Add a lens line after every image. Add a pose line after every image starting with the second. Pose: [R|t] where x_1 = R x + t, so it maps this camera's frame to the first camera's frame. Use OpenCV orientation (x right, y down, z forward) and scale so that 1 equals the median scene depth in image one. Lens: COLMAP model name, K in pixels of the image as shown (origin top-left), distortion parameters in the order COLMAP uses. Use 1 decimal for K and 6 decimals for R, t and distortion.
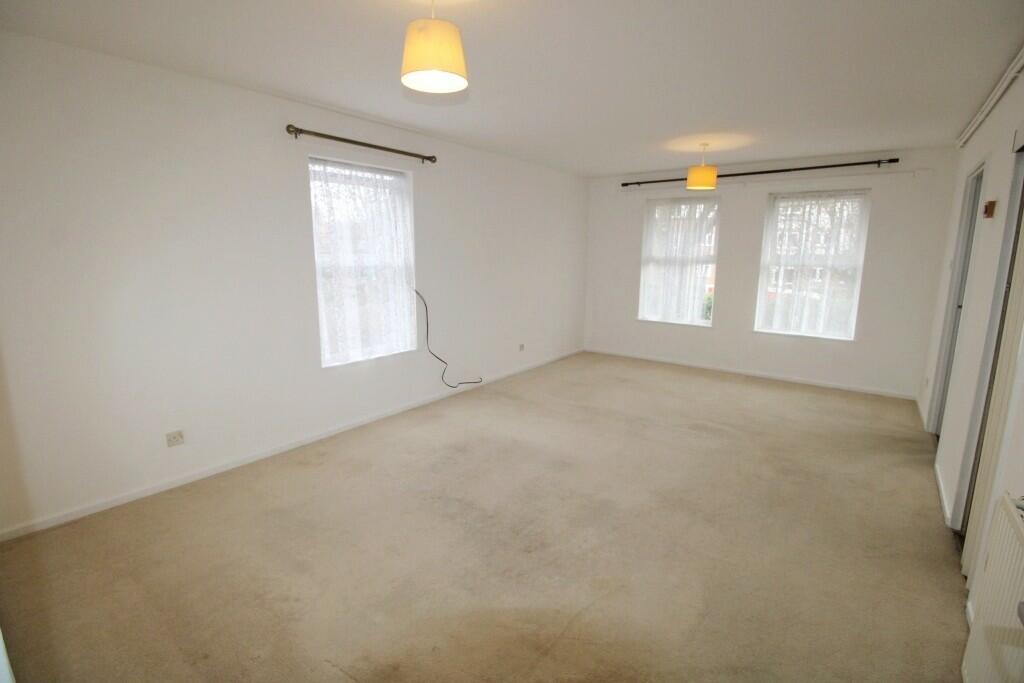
lens RADIAL K [[482.2, 0, 518.8], [0, 482.2, 339.2], [0, 0, 1]] dist [0.001170, 0.000214]
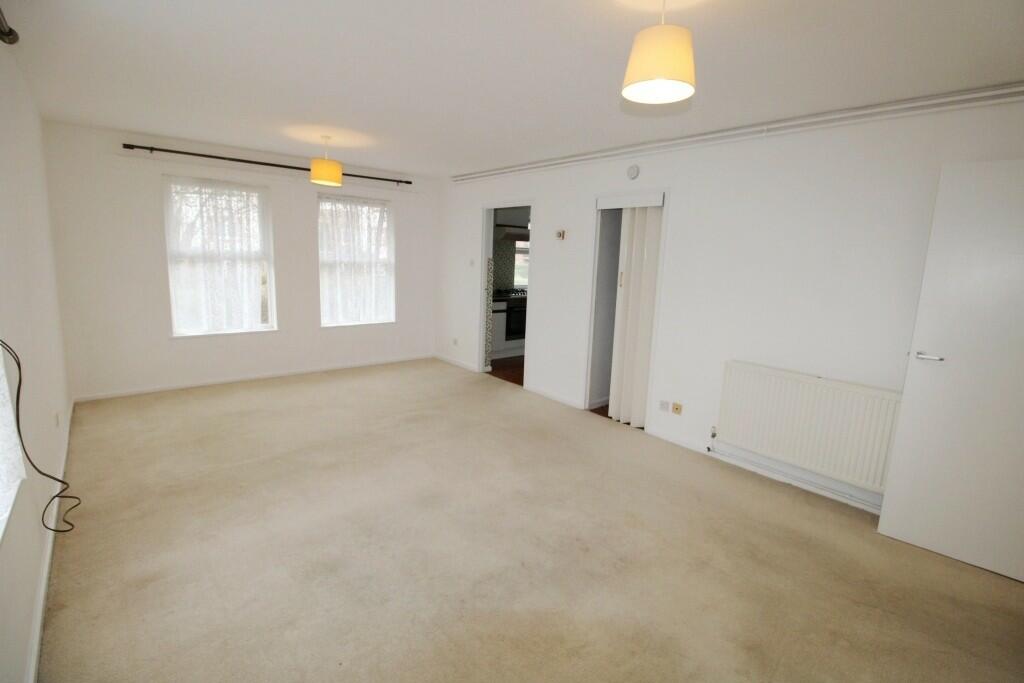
lens RADIAL K [[482.2, 0, 517.2], [0, 482.2, 343.0], [0, 0, 1]] dist [0.001170, 0.000214]
pose [[0.227230, -0.173754, 0.958215, -0.462405], [0.140587, 0.979500, 0.144275, -0.084461], [-0.963640, 0.101929, 0.247000, 0.408460]]
